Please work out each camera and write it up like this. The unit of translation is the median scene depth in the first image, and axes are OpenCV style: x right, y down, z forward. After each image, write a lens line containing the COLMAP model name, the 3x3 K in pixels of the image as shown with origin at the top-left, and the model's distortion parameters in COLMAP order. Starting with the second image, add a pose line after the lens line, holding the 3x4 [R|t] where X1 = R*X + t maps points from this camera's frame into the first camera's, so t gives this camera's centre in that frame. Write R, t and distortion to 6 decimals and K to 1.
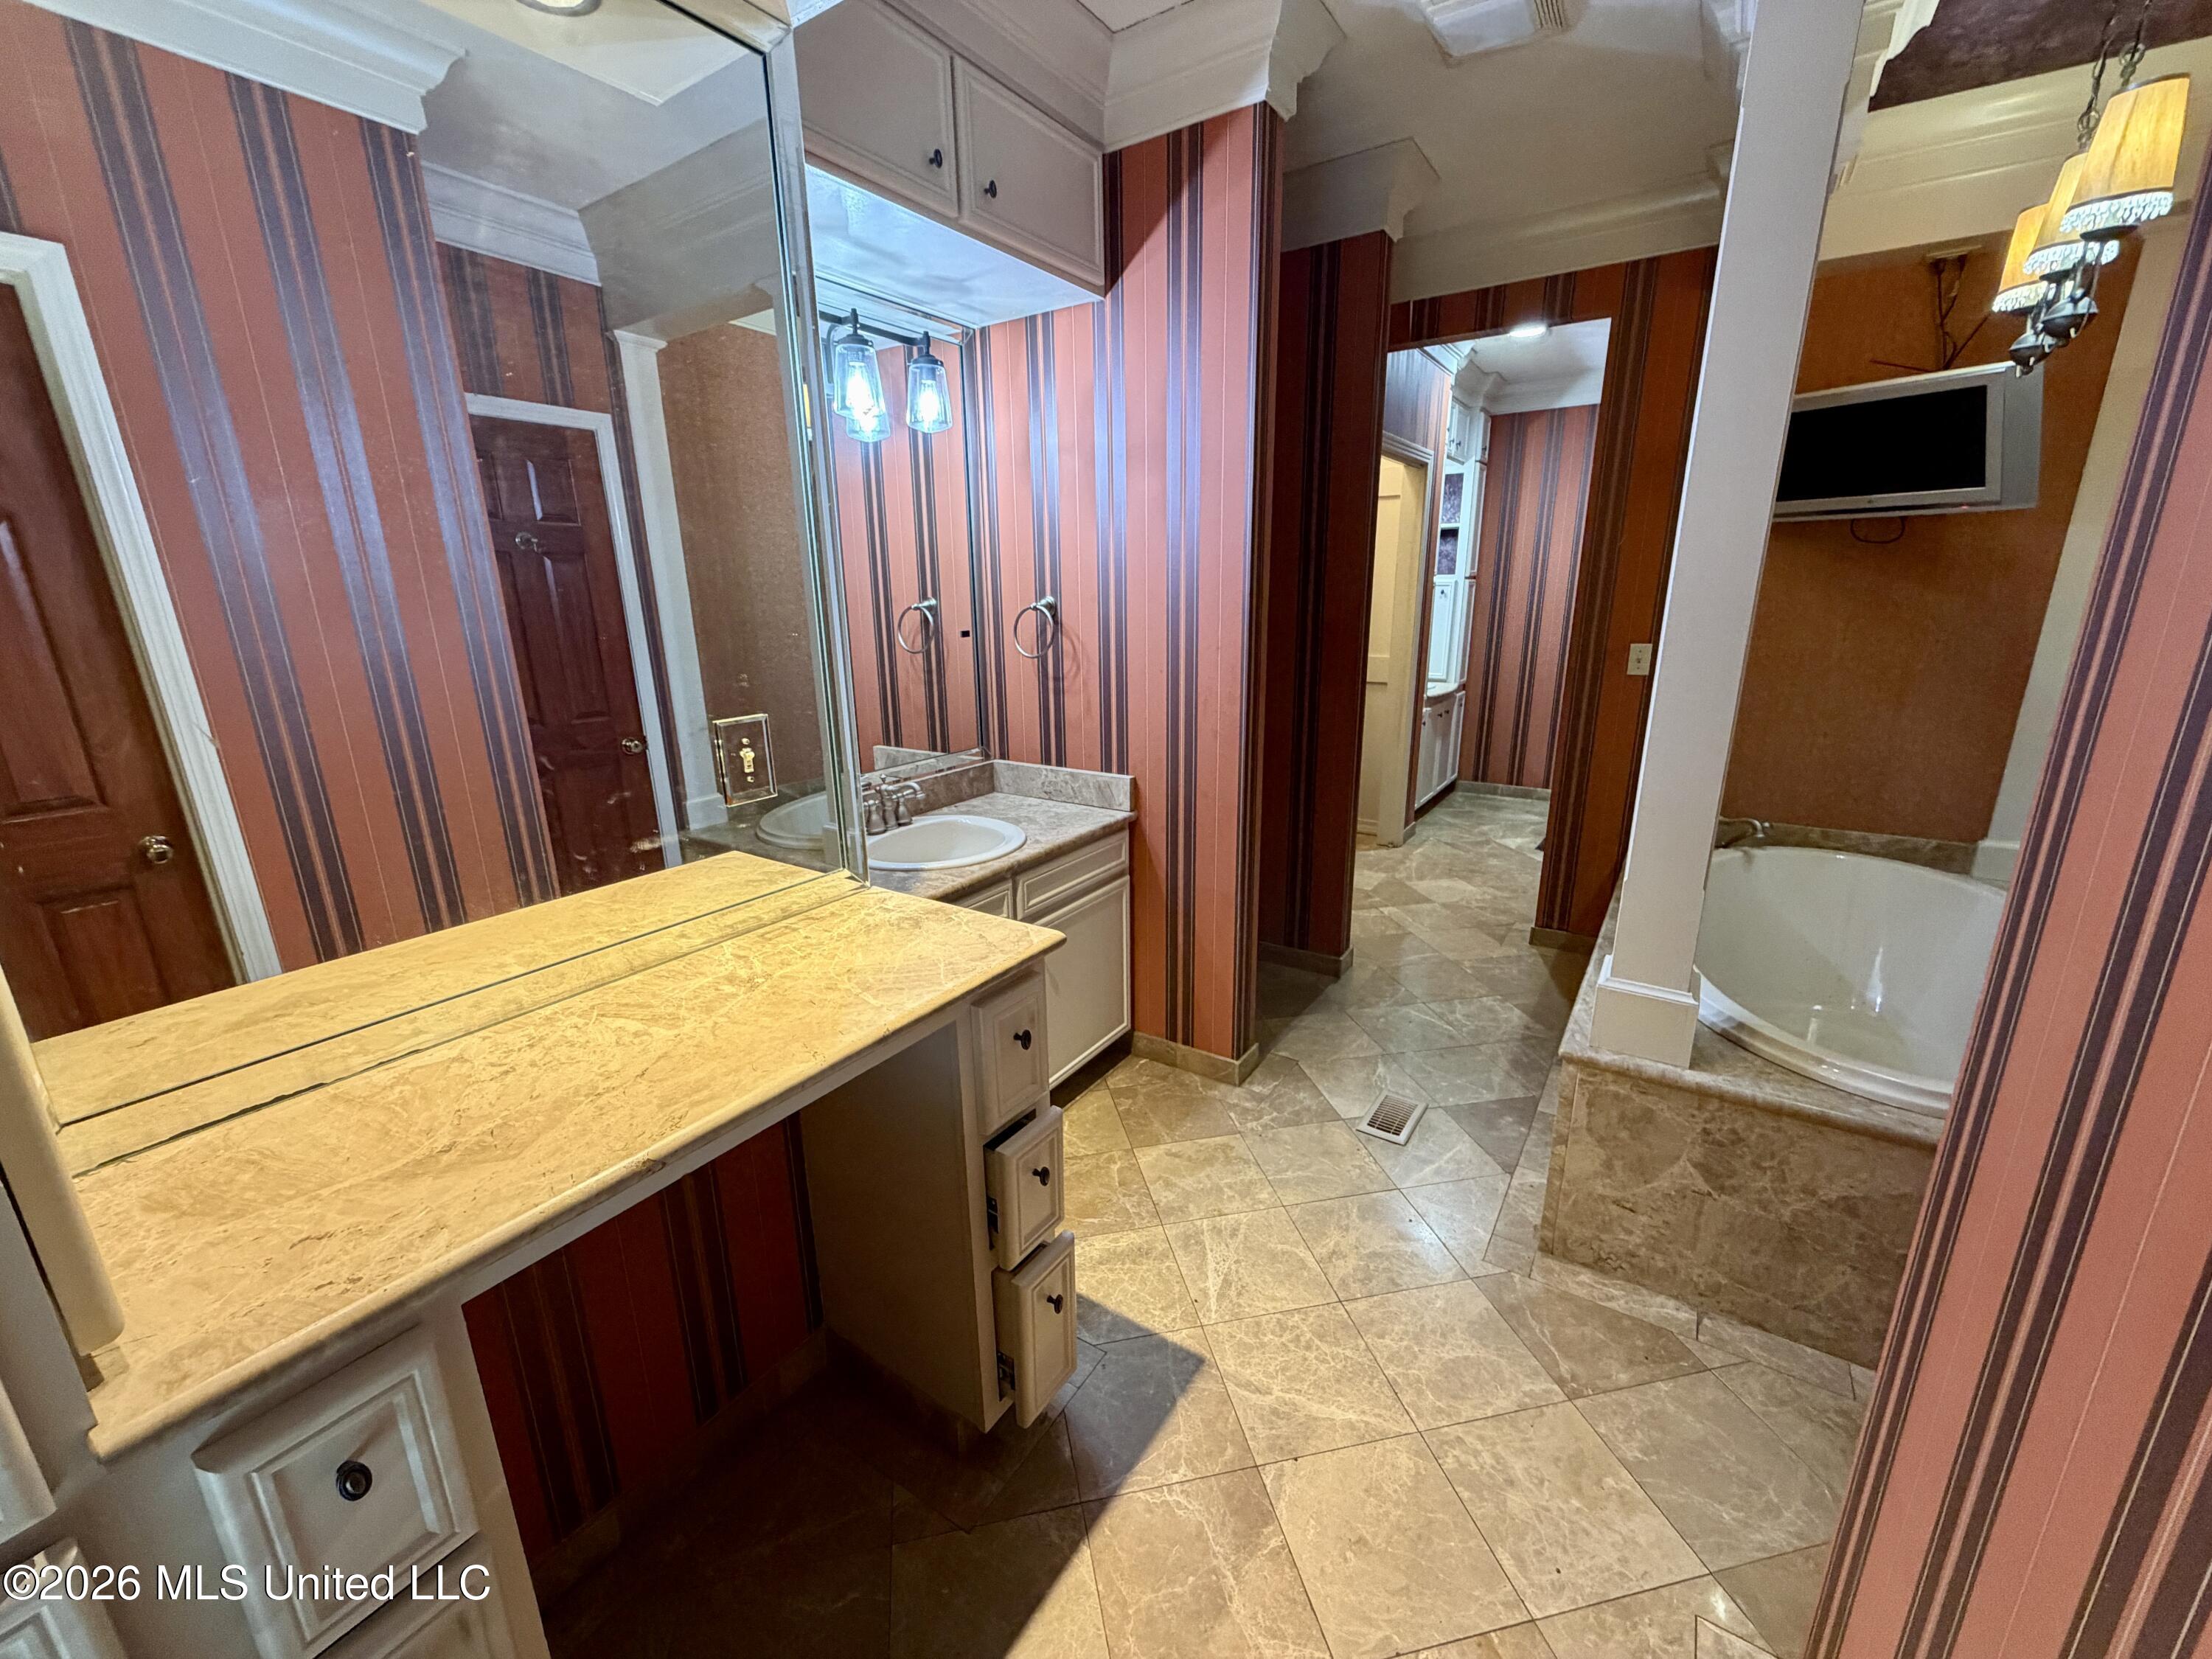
lens RADIAL K [[880.5, 0, 1106.8], [0, 880.5, 819.9], [0, 0, 1]] dist [0.000570, 0.000133]
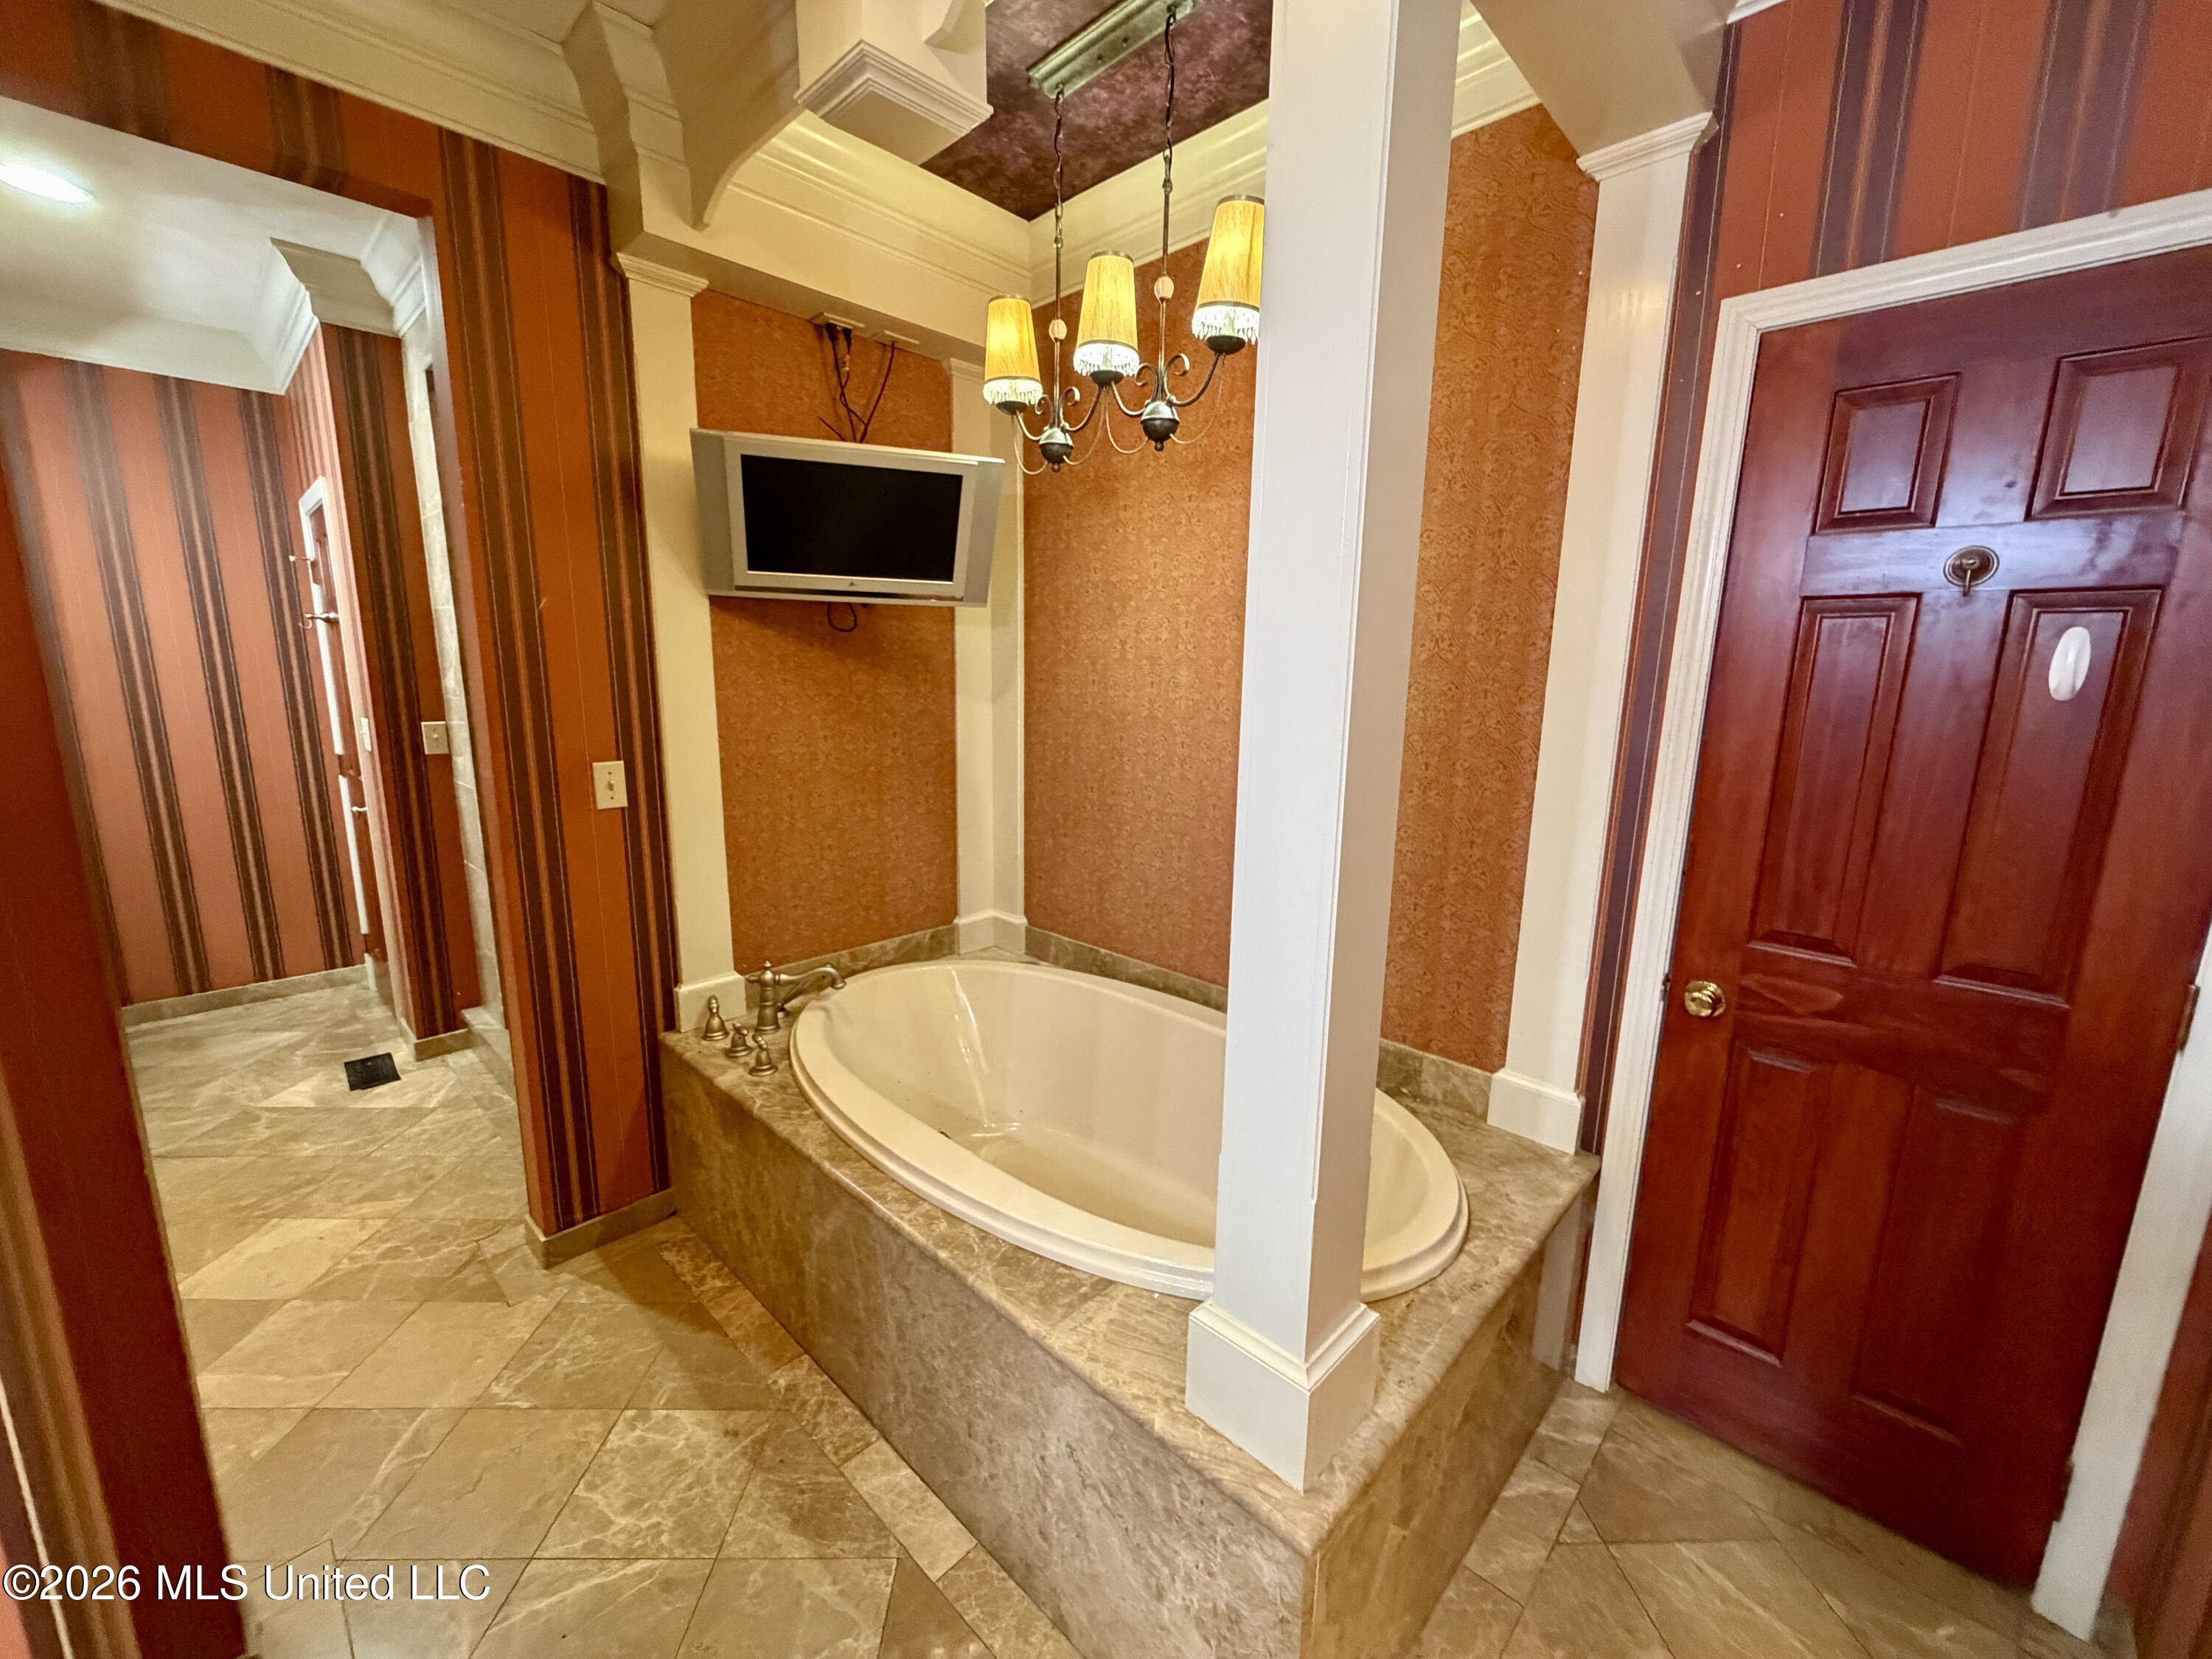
lens RADIAL K [[880.5, 0, 1090.9], [0, 880.5, 829.2], [0, 0, 1]] dist [0.000570, 0.000133]
pose [[0.177873, -0.167826, 0.969637, 0.026875], [0.234569, 0.964177, 0.123851, -0.160196], [-0.955687, 0.205417, 0.210868, 0.568733]]
